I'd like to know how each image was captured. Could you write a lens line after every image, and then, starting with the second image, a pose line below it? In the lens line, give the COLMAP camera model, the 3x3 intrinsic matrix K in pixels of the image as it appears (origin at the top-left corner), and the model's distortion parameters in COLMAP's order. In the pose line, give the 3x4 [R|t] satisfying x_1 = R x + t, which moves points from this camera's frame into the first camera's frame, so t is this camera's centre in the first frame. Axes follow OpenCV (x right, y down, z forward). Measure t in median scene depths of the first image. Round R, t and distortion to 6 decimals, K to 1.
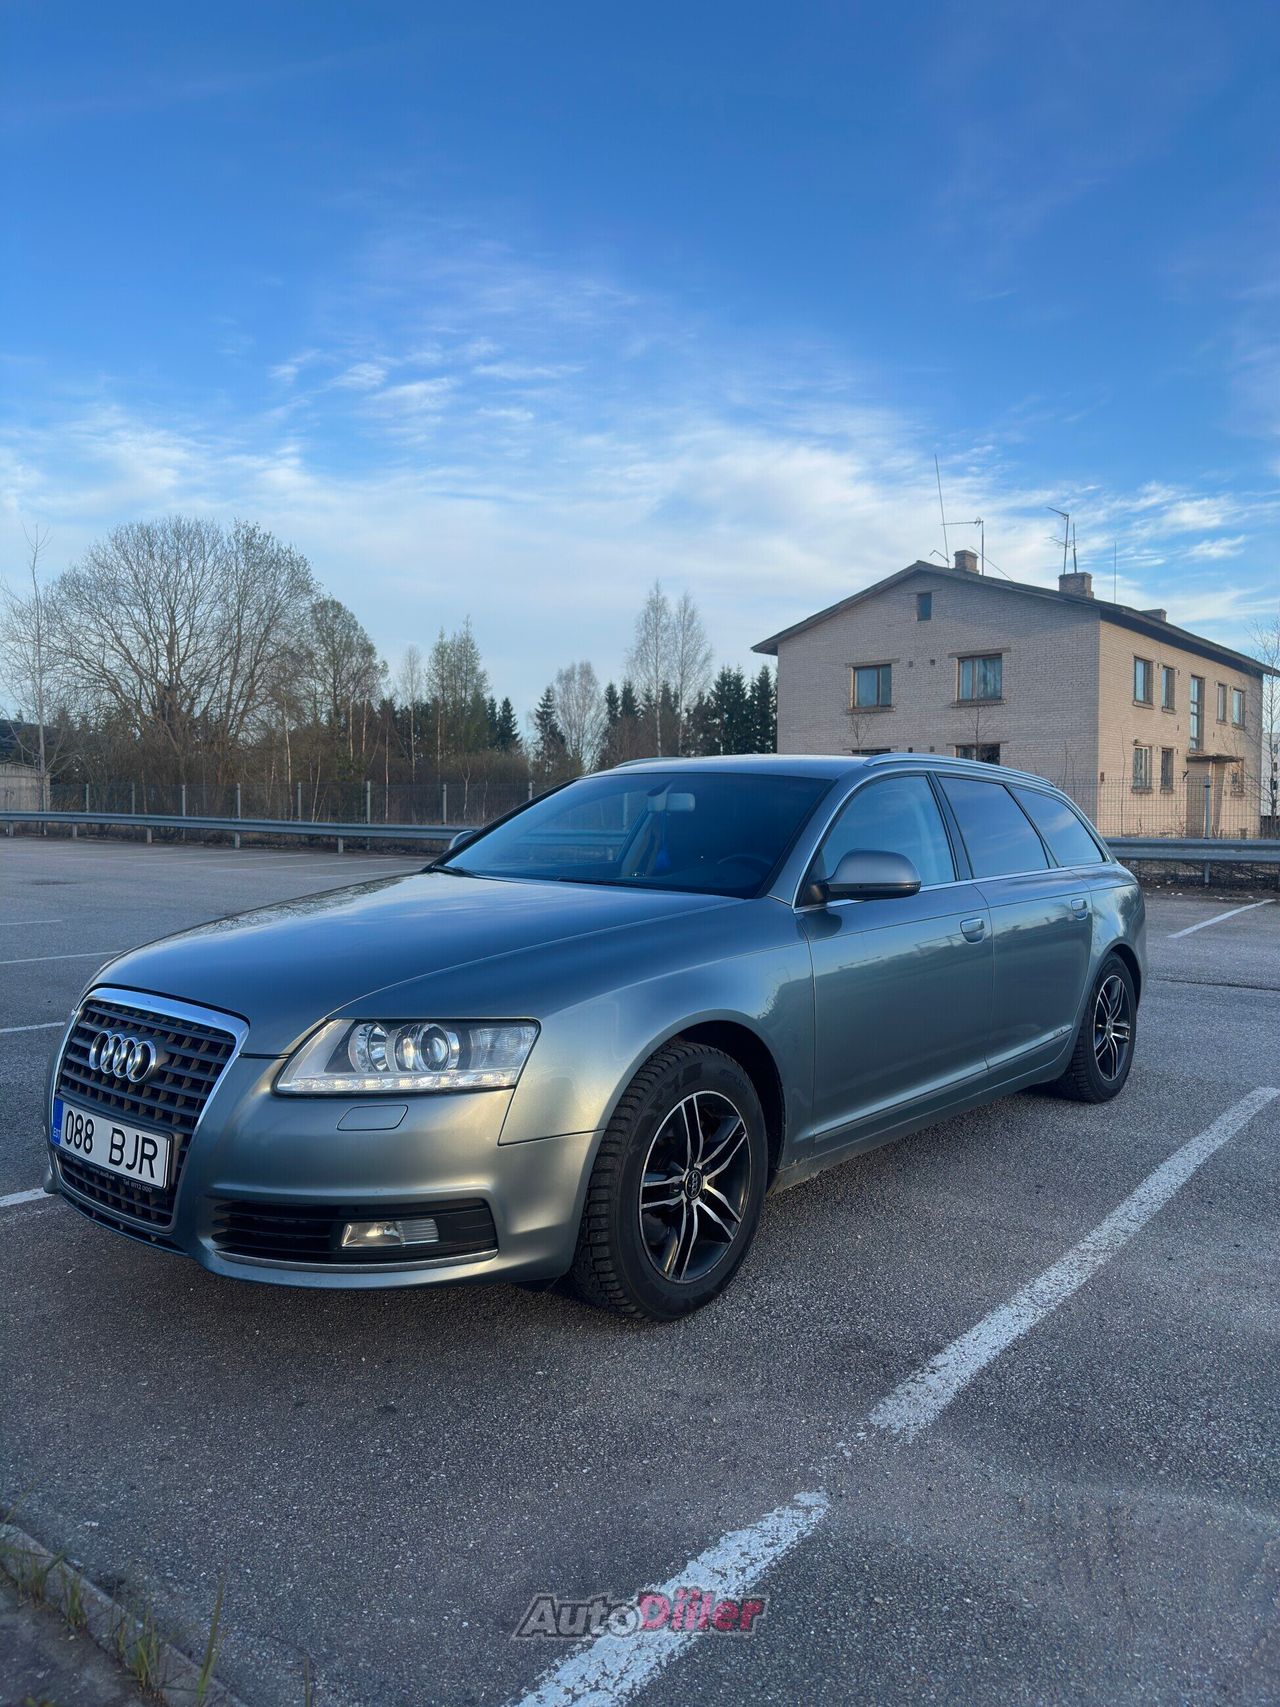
lens RADIAL K [[1235.1, 0, 676.1], [0, 1235.1, 905.4], [0, 0, 1]] dist [0.010391, -0.009930]
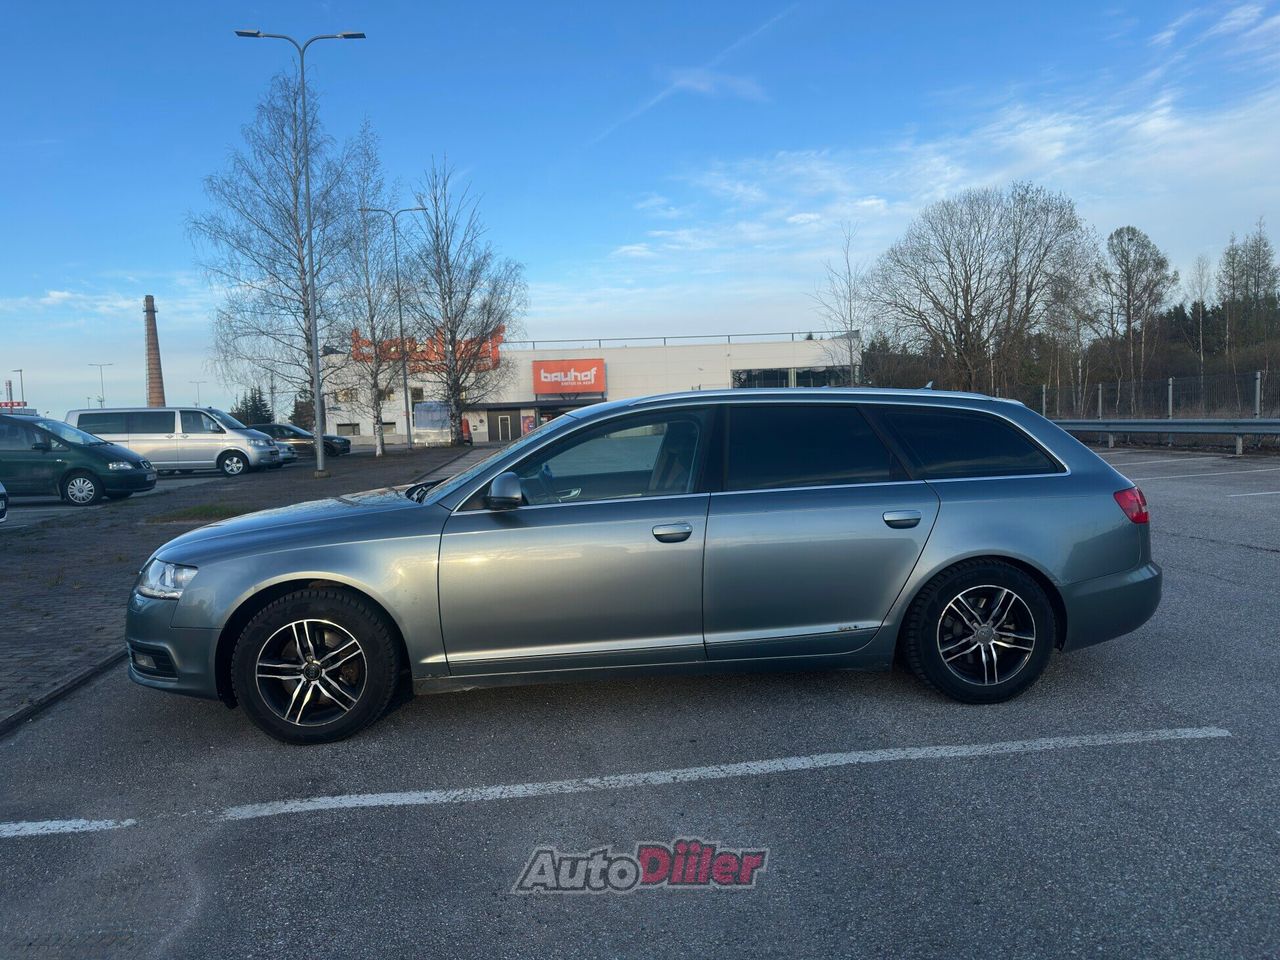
lens RADIAL K [[926.2, 0, 640.0], [0, 926.2, 480.0], [0, 0, 1]] dist [0.010391, -0.009930]
pose [[0.689186, 0.017756, -0.724367, 0.922207], [-0.013613, 0.999841, 0.011557, -0.050507], [0.724457, 0.001896, 0.689318, 0.302175]]
